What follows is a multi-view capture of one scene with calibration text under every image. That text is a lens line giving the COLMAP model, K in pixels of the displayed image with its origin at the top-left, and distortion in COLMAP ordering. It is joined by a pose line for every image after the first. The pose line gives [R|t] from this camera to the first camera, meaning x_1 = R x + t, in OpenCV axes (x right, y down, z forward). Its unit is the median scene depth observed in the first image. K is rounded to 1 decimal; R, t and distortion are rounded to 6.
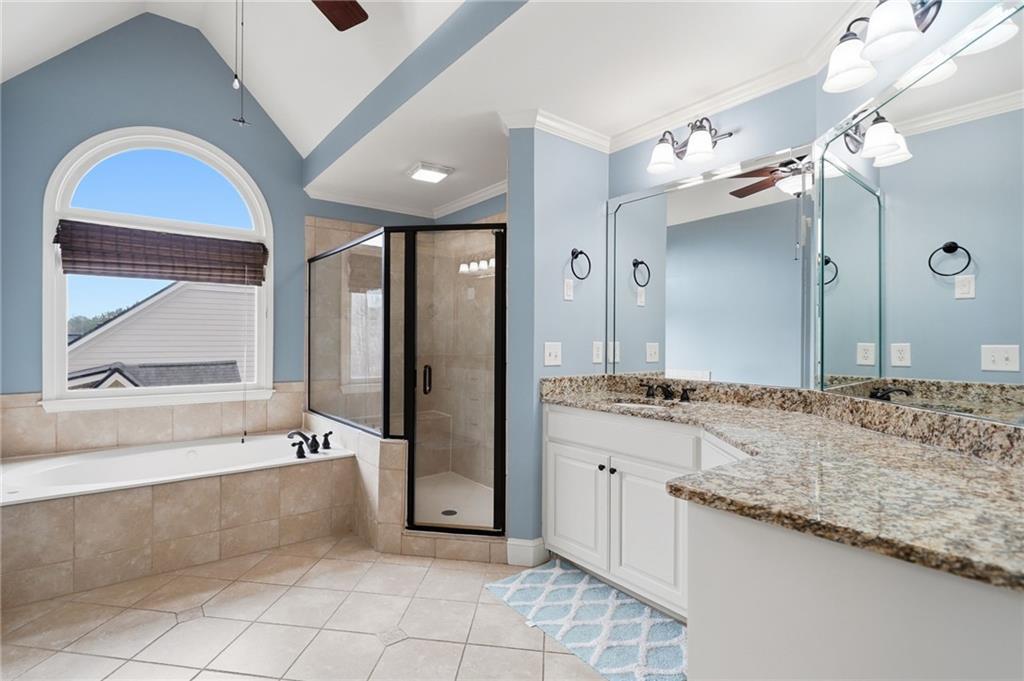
lens RADIAL K [[479.5, 0, 515.2], [0, 479.5, 348.4], [0, 0, 1]] dist [-0.004705, 0.000019]
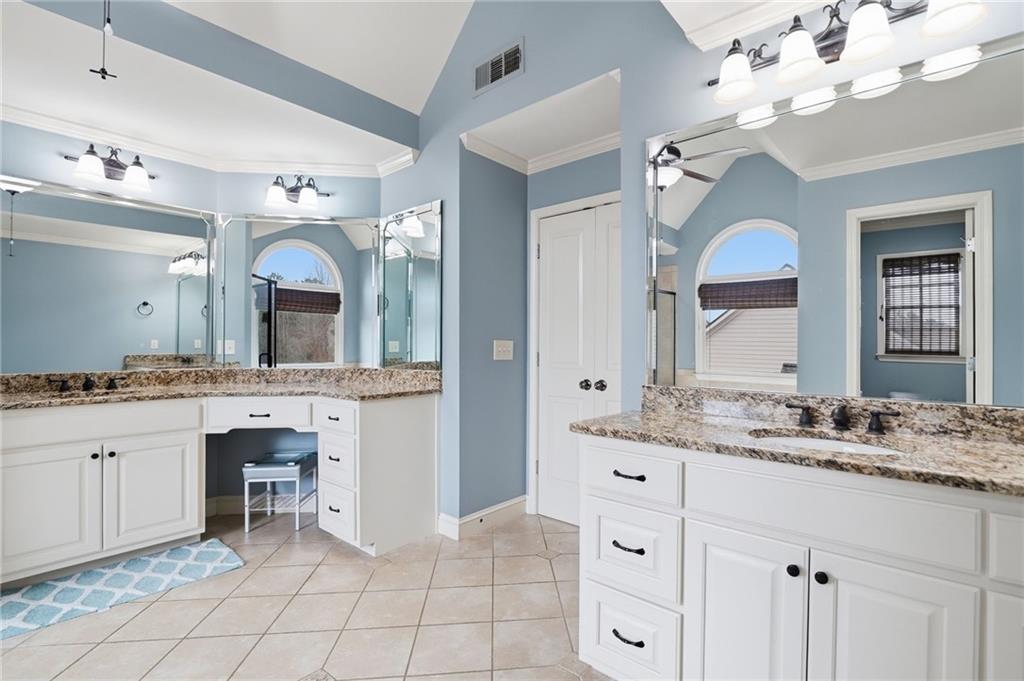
lens RADIAL K [[479.5, 0, 514.7], [0, 479.5, 337.5], [0, 0, 1]] dist [-0.004705, 0.000019]
pose [[-0.142198, -0.008270, 0.989804, -1.086629], [0.001016, 0.999963, 0.008500, -0.027939], [-0.989838, 0.002215, -0.142184, 0.244742]]
